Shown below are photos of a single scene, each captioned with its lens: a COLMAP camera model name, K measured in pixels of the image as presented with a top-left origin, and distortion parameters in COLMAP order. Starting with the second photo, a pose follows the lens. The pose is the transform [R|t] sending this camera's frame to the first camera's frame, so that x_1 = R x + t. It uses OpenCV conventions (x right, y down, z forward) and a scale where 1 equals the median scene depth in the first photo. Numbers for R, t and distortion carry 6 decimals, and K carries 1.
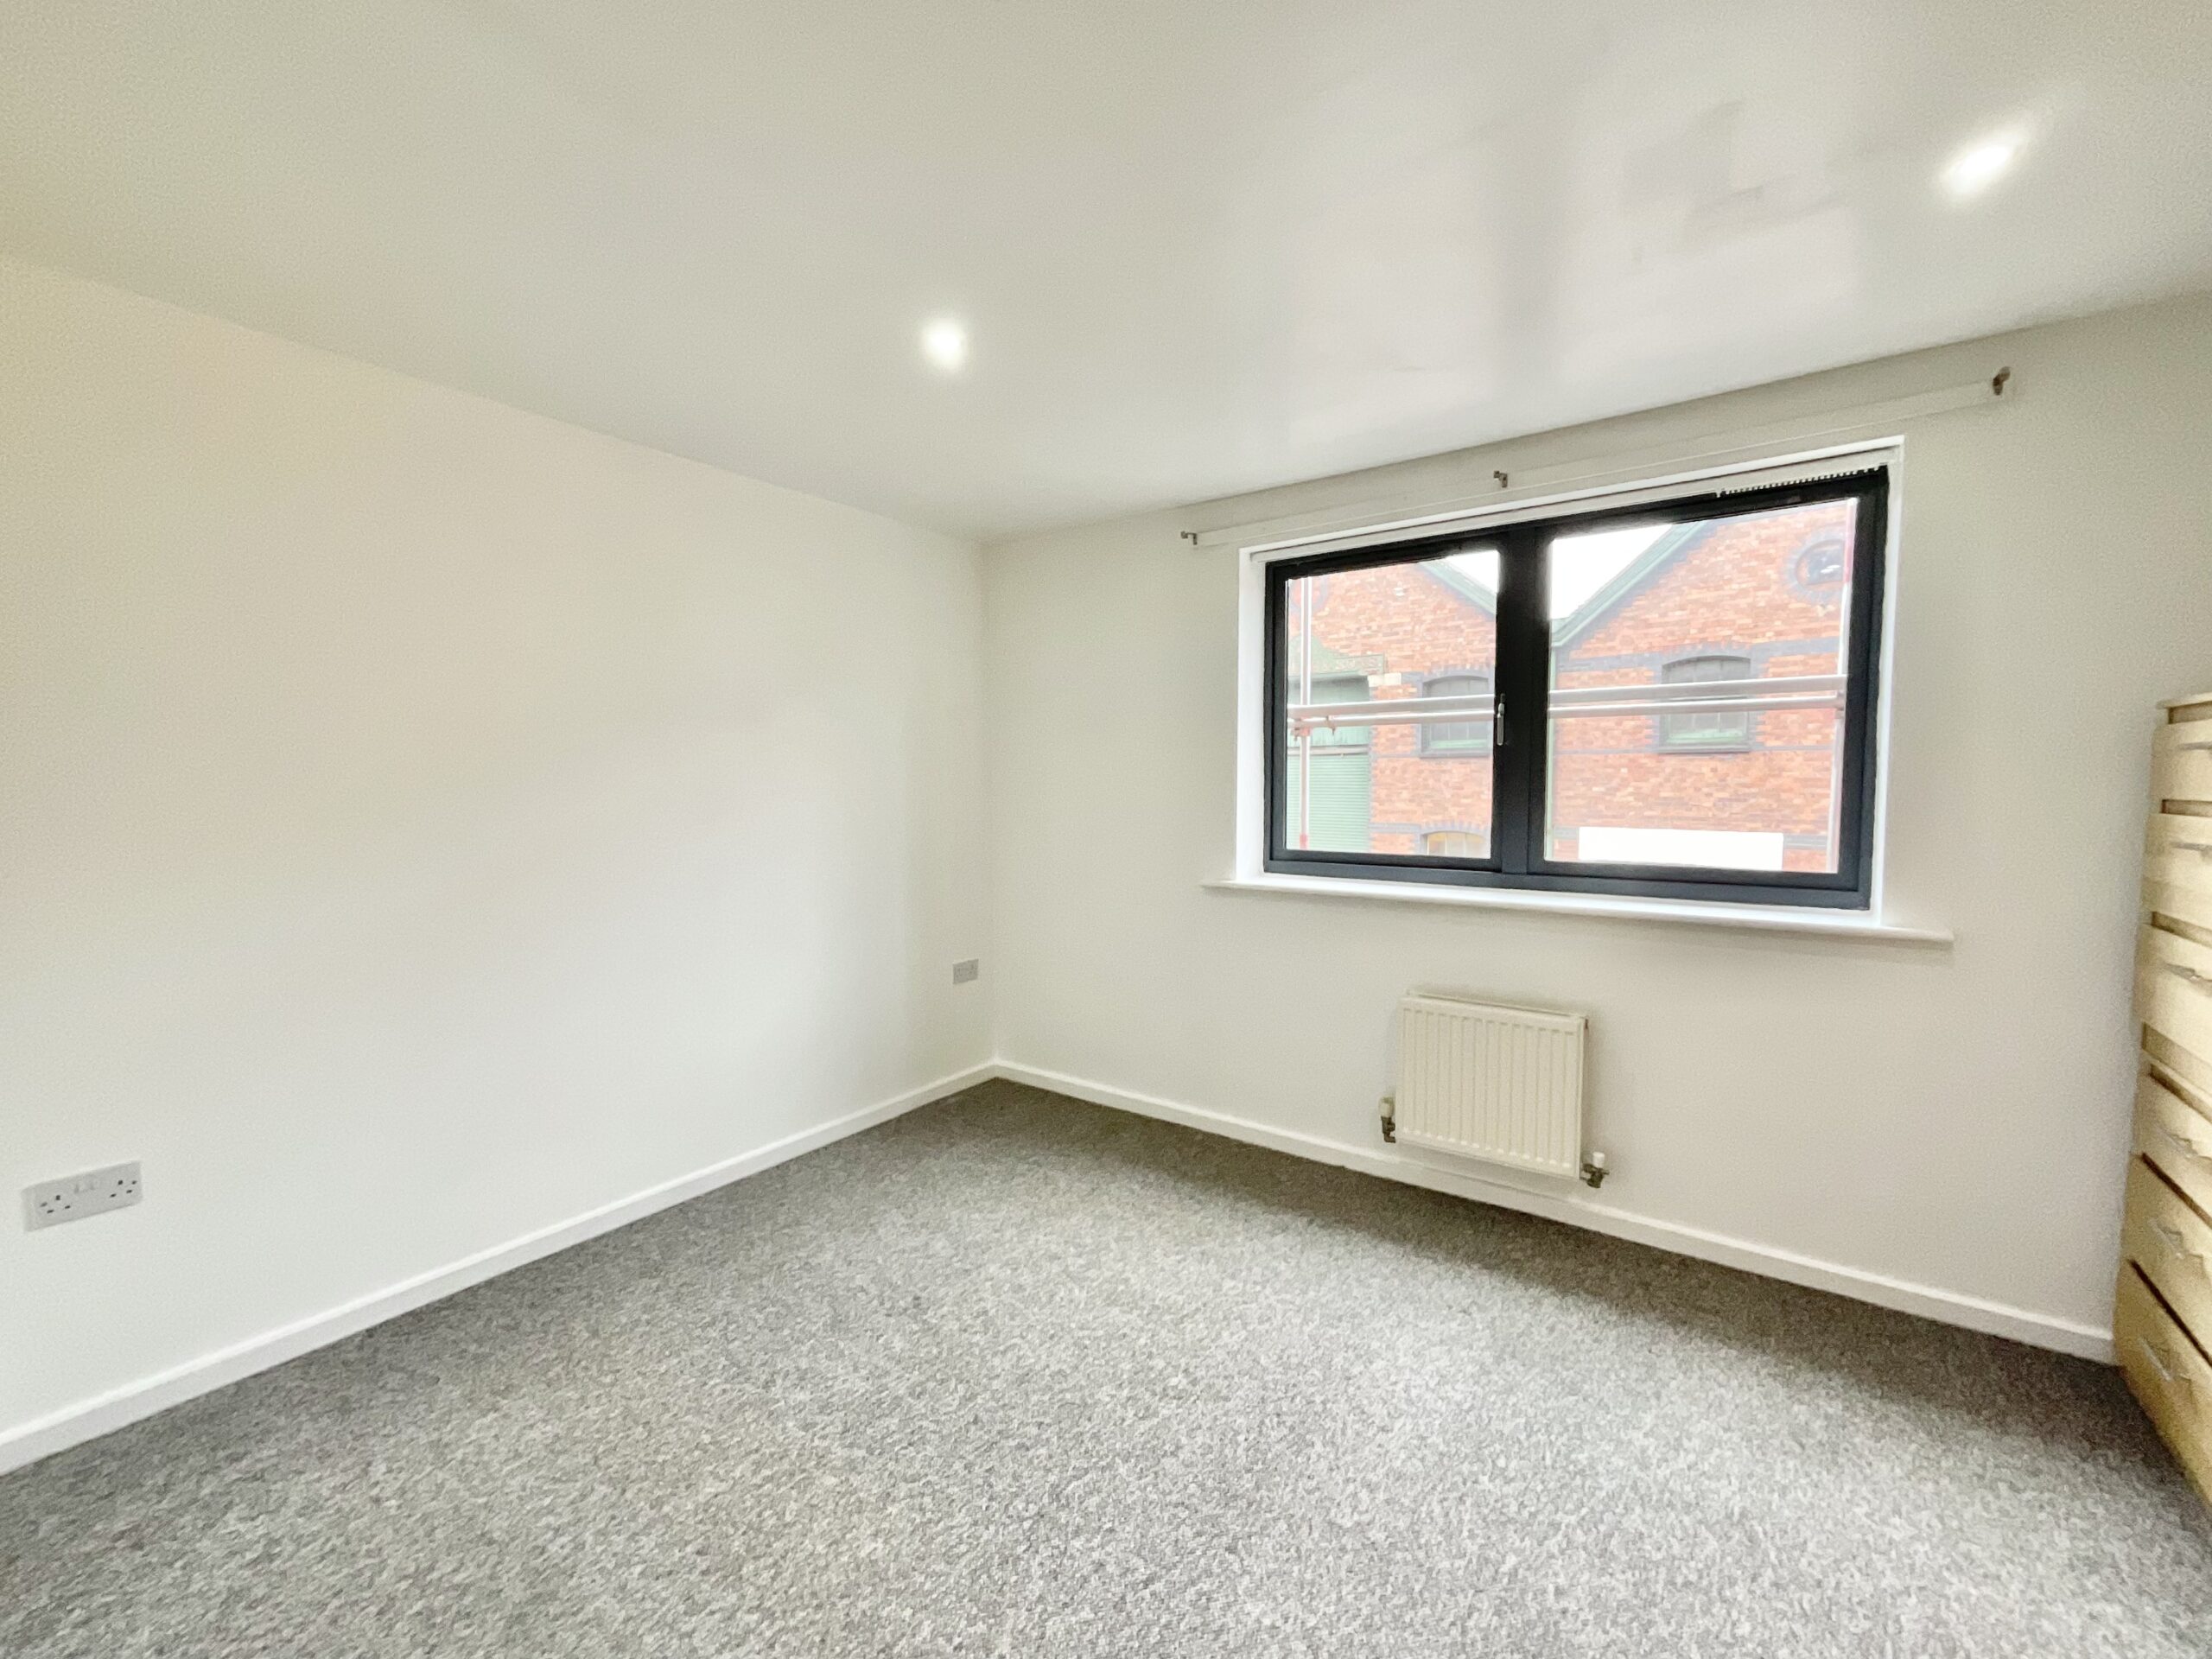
lens RADIAL K [[894.9, 0, 1106.7], [0, 894.9, 836.8], [0, 0, 1]] dist [-0.009361, 0.002223]
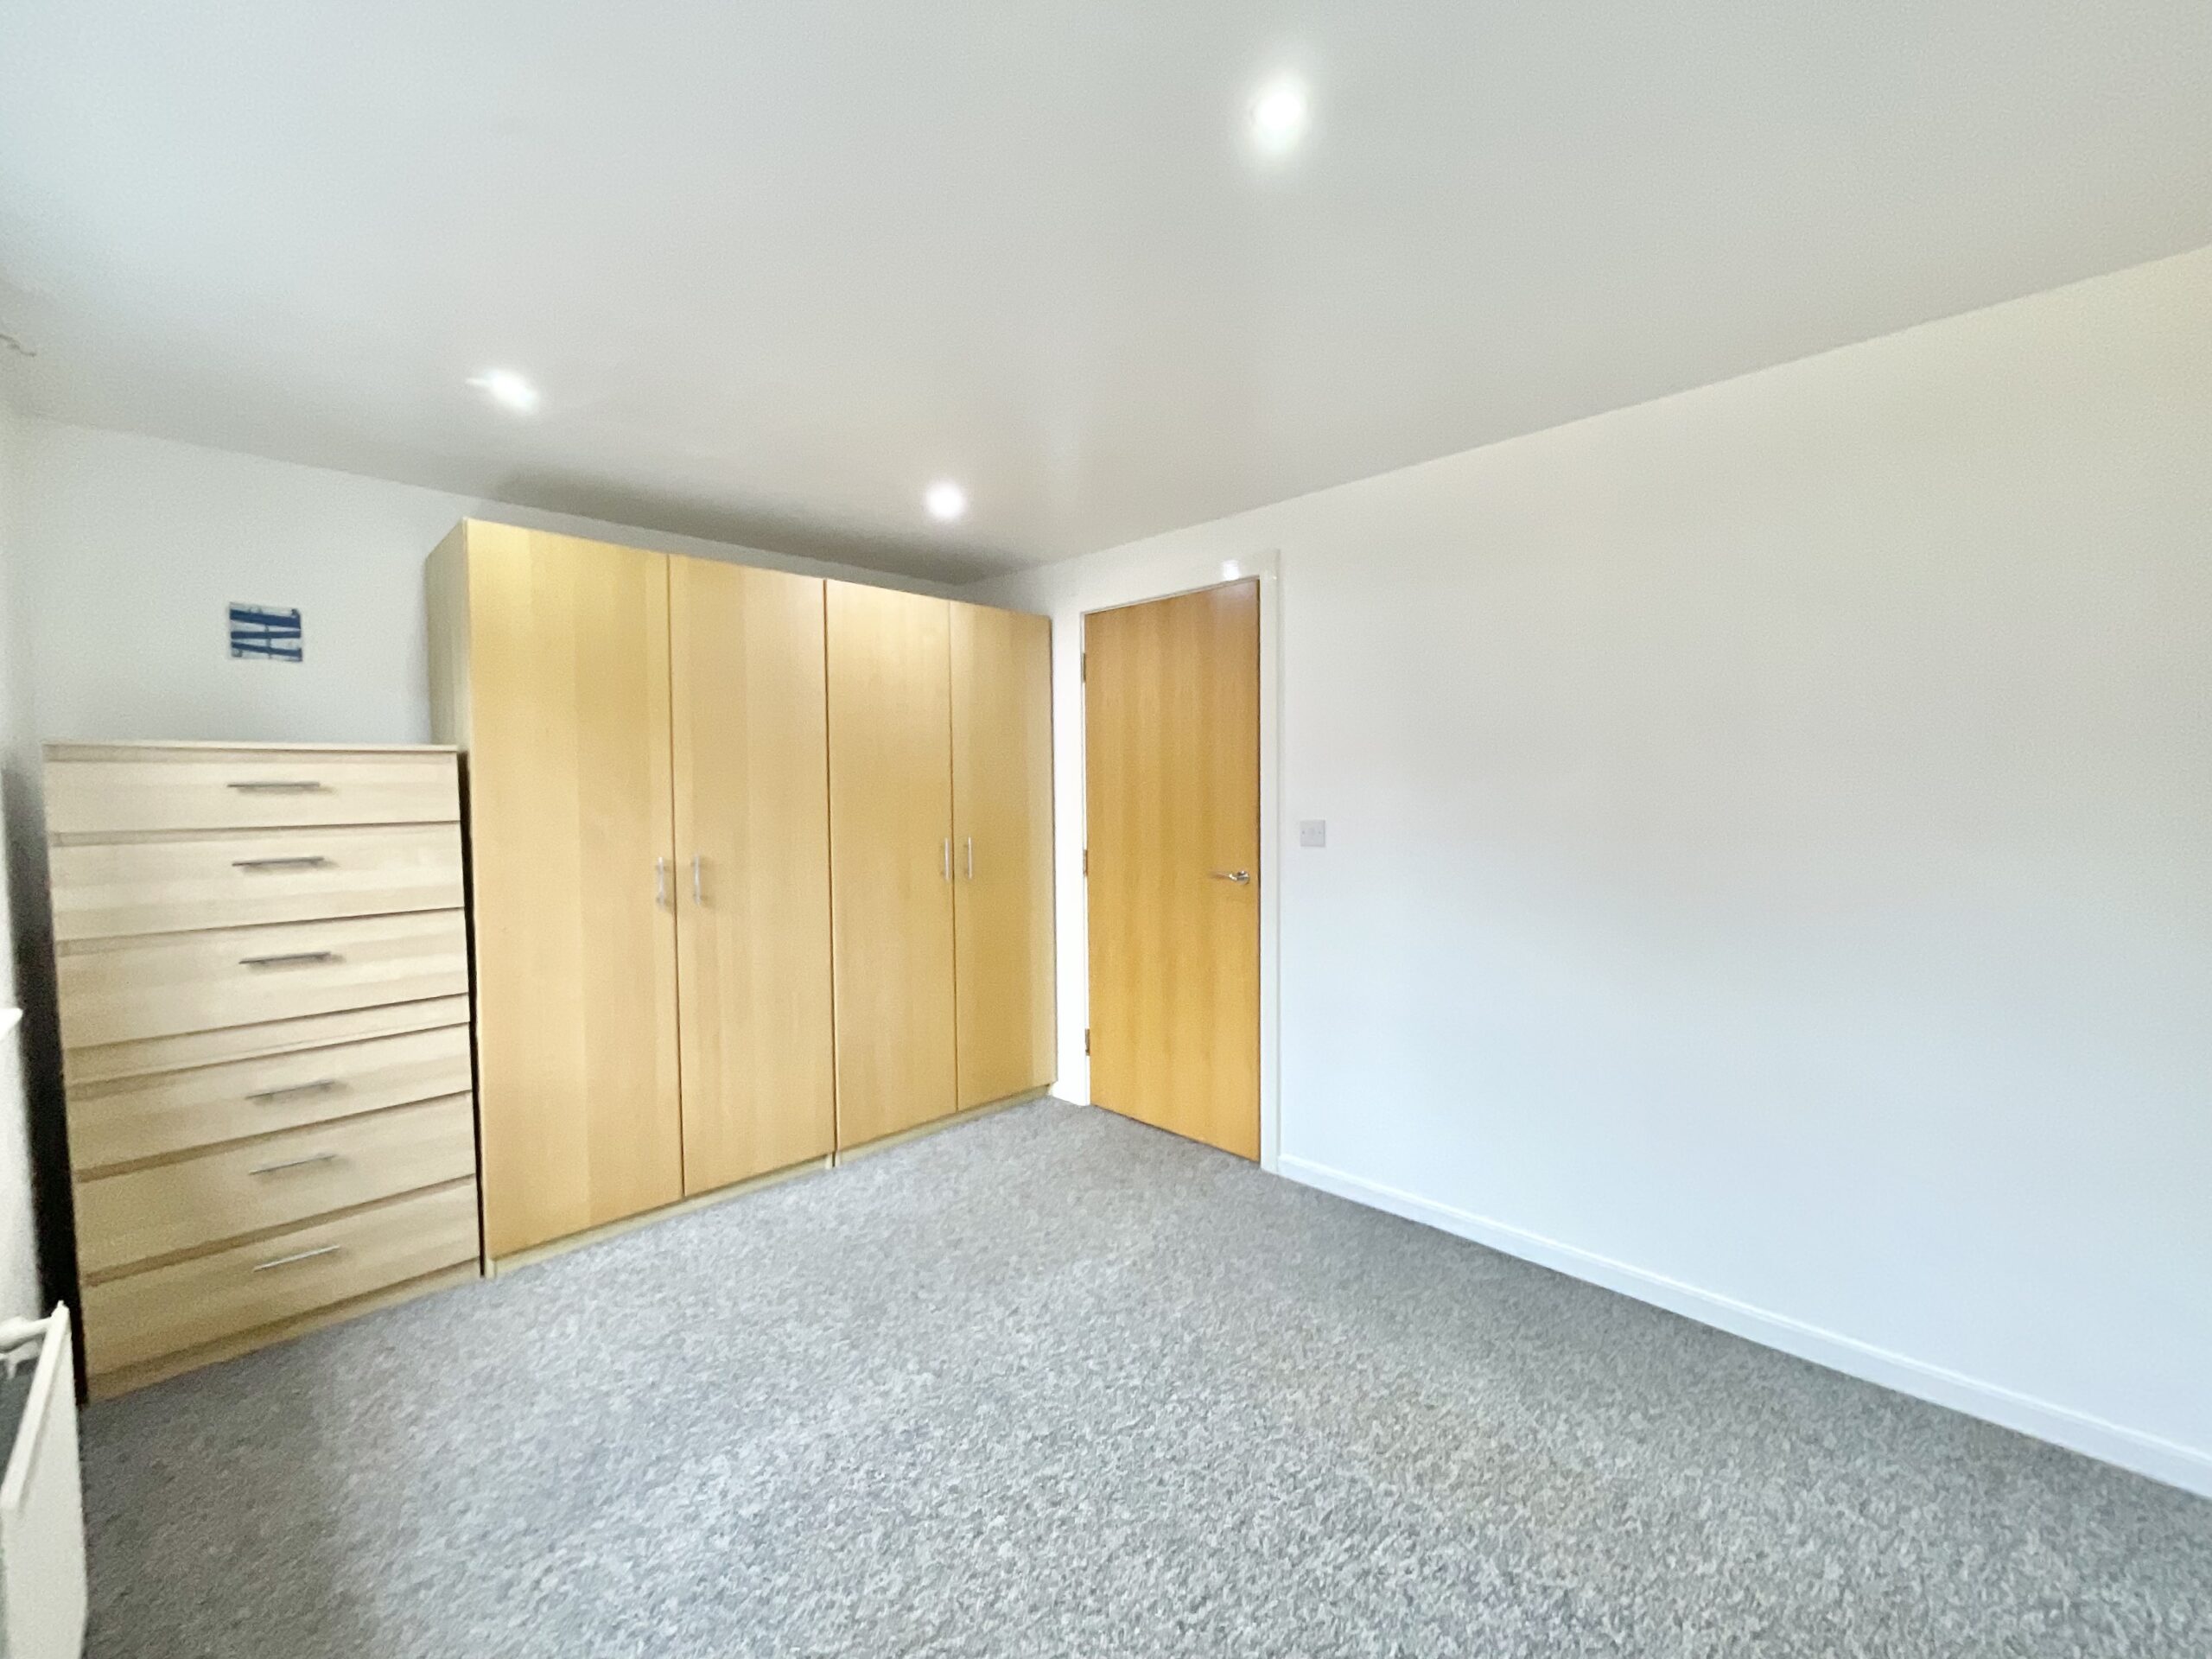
lens RADIAL K [[894.9, 0, 1111.9], [0, 894.9, 834.4], [0, 0, 1]] dist [-0.009361, 0.002223]
pose [[-0.987644, 0.006933, 0.156562, -0.173235], [0.025906, 0.992499, 0.119476, -0.132406], [-0.154560, 0.122055, -0.980415, 1.814292]]
